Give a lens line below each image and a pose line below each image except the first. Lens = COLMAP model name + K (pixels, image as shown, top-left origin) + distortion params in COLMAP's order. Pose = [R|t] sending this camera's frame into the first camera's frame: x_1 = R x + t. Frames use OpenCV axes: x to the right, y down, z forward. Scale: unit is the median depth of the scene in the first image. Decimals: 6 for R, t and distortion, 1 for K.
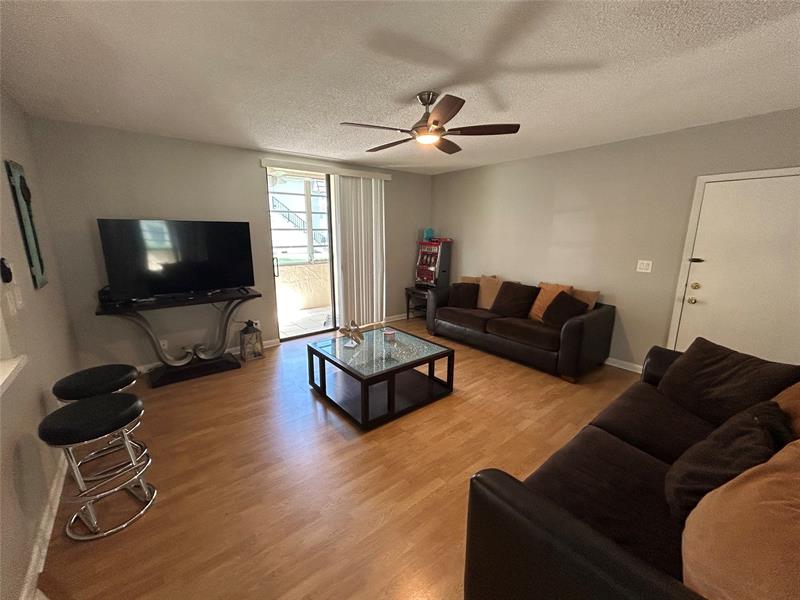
lens RADIAL K [[325.7, 0, 400.3], [0, 325.7, 301.6], [0, 0, 1]] dist [-0.001552, 0.000145]
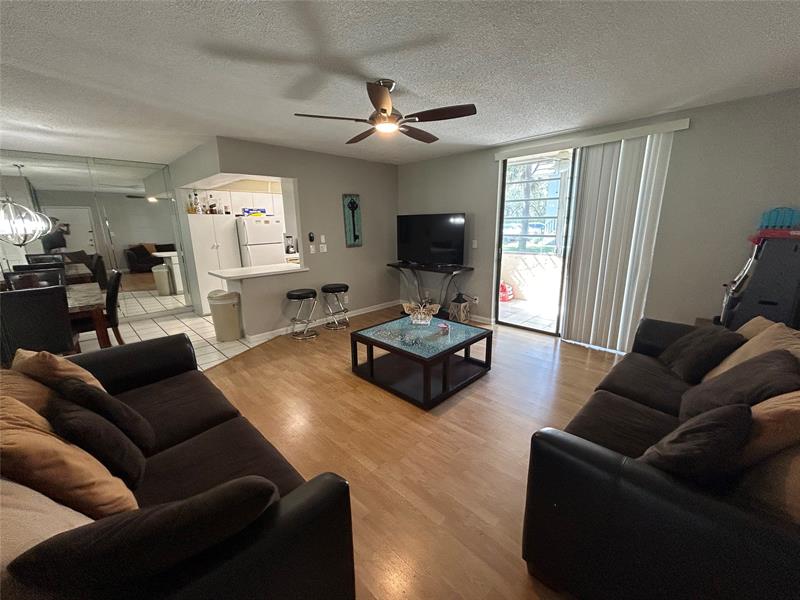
lens RADIAL K [[325.7, 0, 400.7], [0, 325.7, 300.2], [0, 0, 1]] dist [-0.001552, 0.000145]
pose [[0.098308, 0.223303, -0.969779, 1.065699], [-0.192833, 0.960304, 0.201574, -0.180050], [0.976294, 0.167189, 0.137466, 0.897673]]
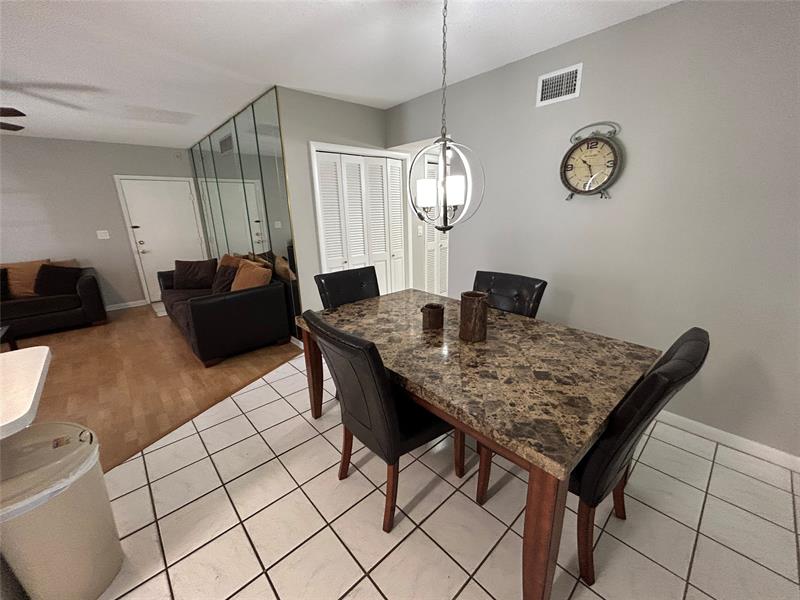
lens RADIAL K [[325.7, 0, 401.4], [0, 325.7, 299.8], [0, 0, 1]] dist [-0.001552, 0.000145]
pose [[-0.054787, -0.279214, 0.958665, -0.694321], [0.230146, 0.930724, 0.284229, 0.046859], [-0.971613, 0.236204, 0.013269, -0.204781]]
